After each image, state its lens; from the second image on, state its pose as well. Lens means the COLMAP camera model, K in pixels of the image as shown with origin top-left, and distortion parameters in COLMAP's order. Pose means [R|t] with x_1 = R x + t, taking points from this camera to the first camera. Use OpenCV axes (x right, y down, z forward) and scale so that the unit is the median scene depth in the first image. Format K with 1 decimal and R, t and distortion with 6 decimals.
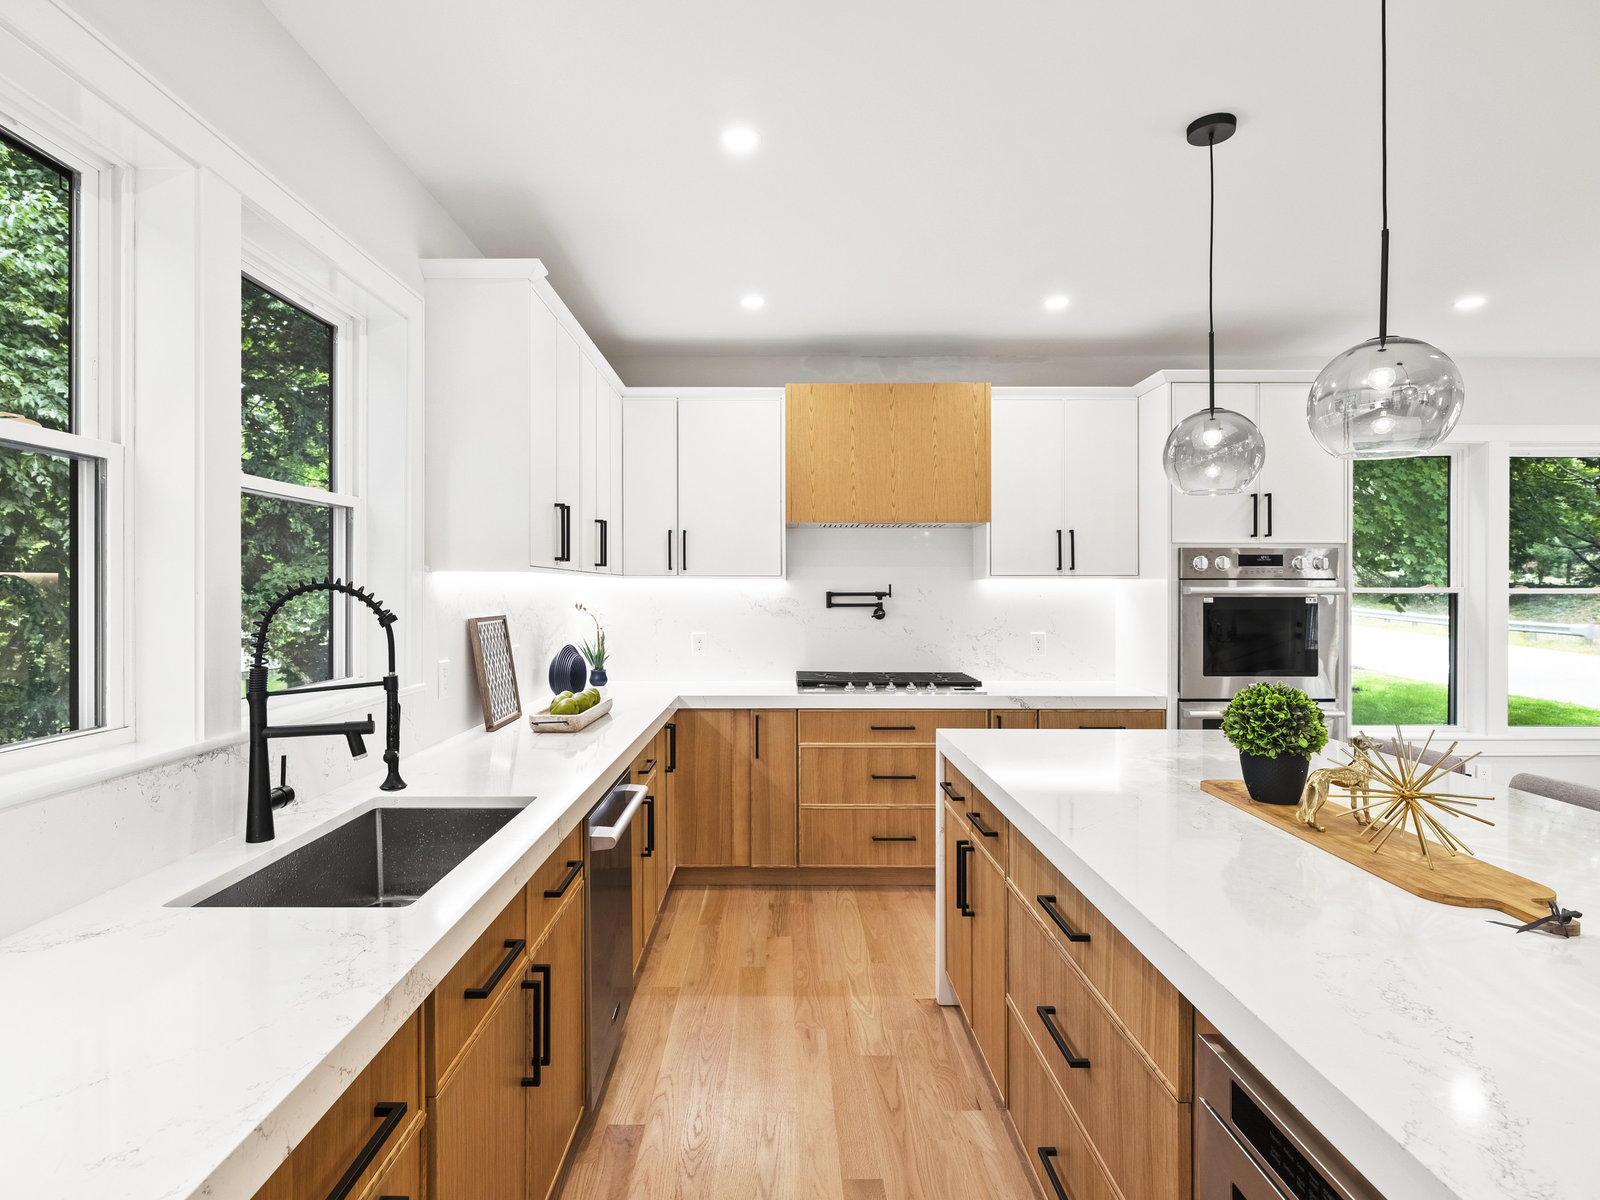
lens RADIAL K [[777.8, 0, 800.0], [0, 777.8, 600.0], [0, 0, 1]] dist [-0.000439, -0.000053]
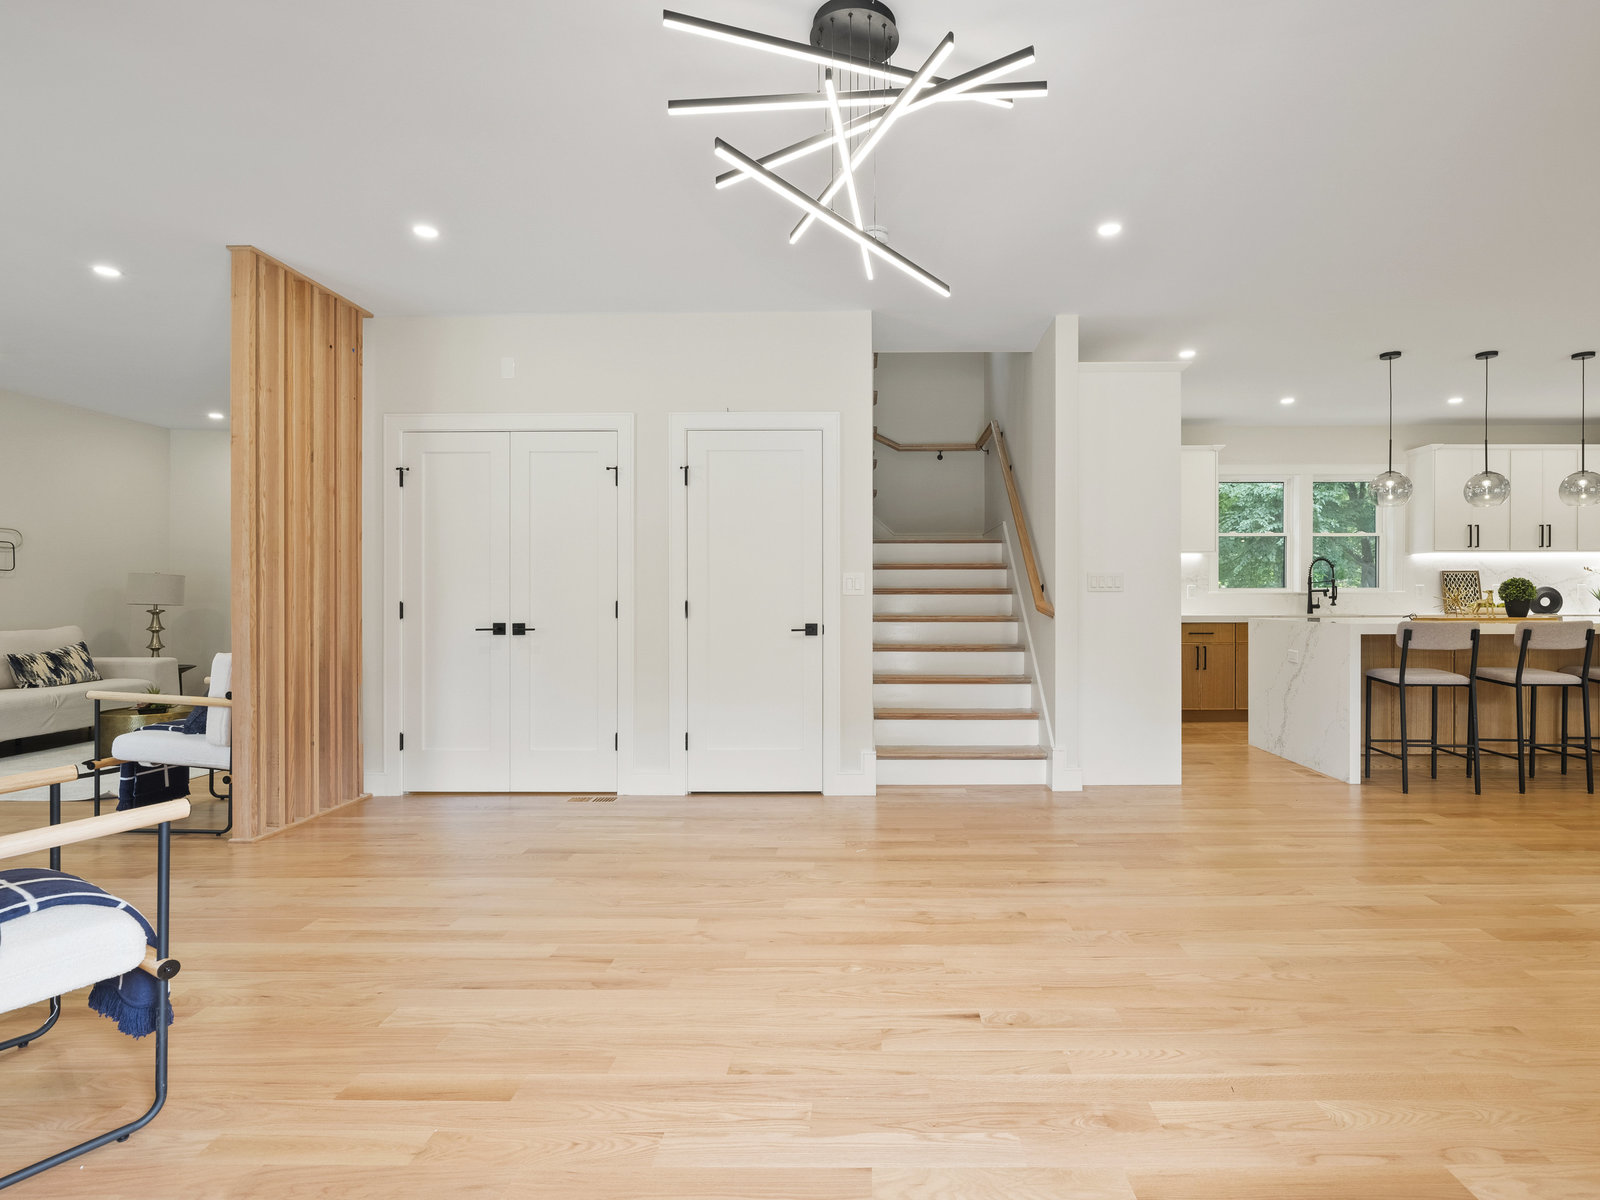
lens RADIAL K [[773.4, 0, 800.0], [0, 773.4, 600.0], [0, 0, 1]] dist [-0.001855, -0.000413]
pose [[-0.031680, -0.001677, -0.999497, 3.996634], [-0.001869, 0.999997, -0.001619, 0.227915], [0.999496, 0.001817, -0.031683, -1.909115]]
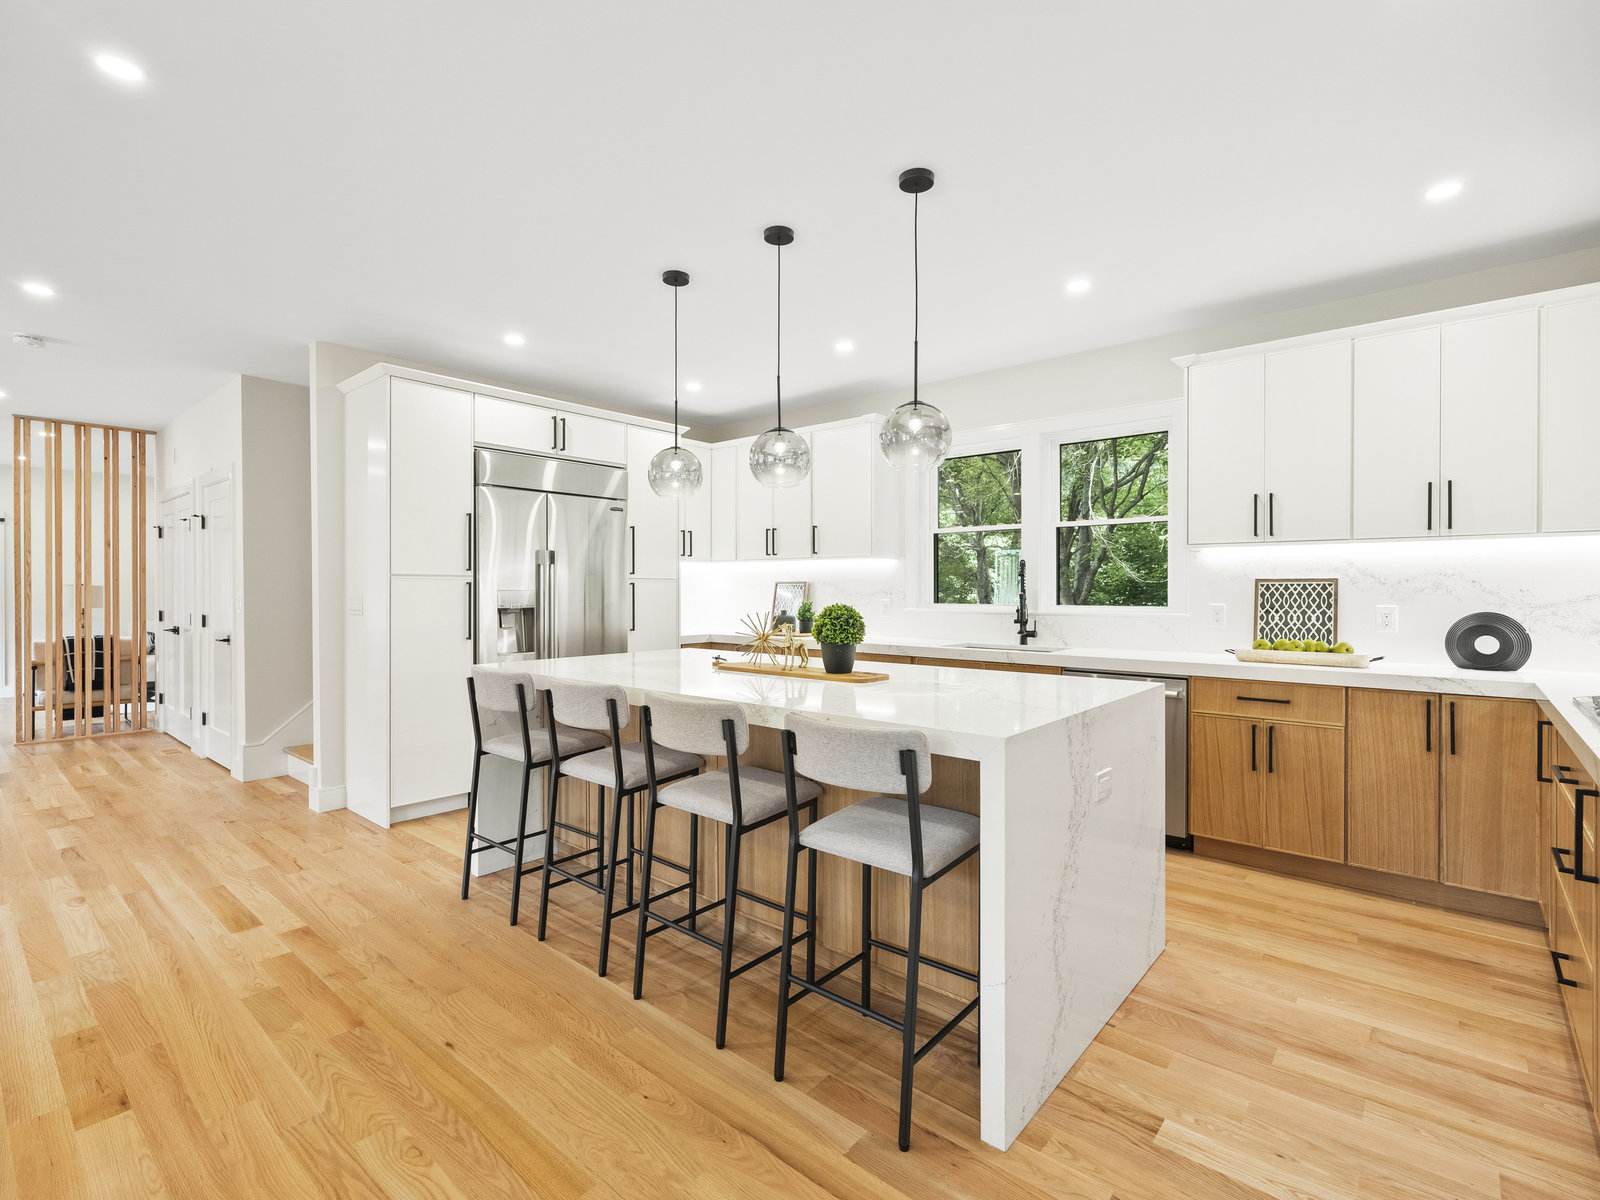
lens RADIAL K [[736.2, 0, 800.0], [0, 736.2, 600.0], [0, 0, 1]] dist [0.000504, 0.000096]
pose [[-0.659672, 0.002330, -0.751550, 2.089532], [-0.008877, 0.999901, 0.010892, 0.096359], [0.751501, 0.013856, -0.659586, 2.206512]]
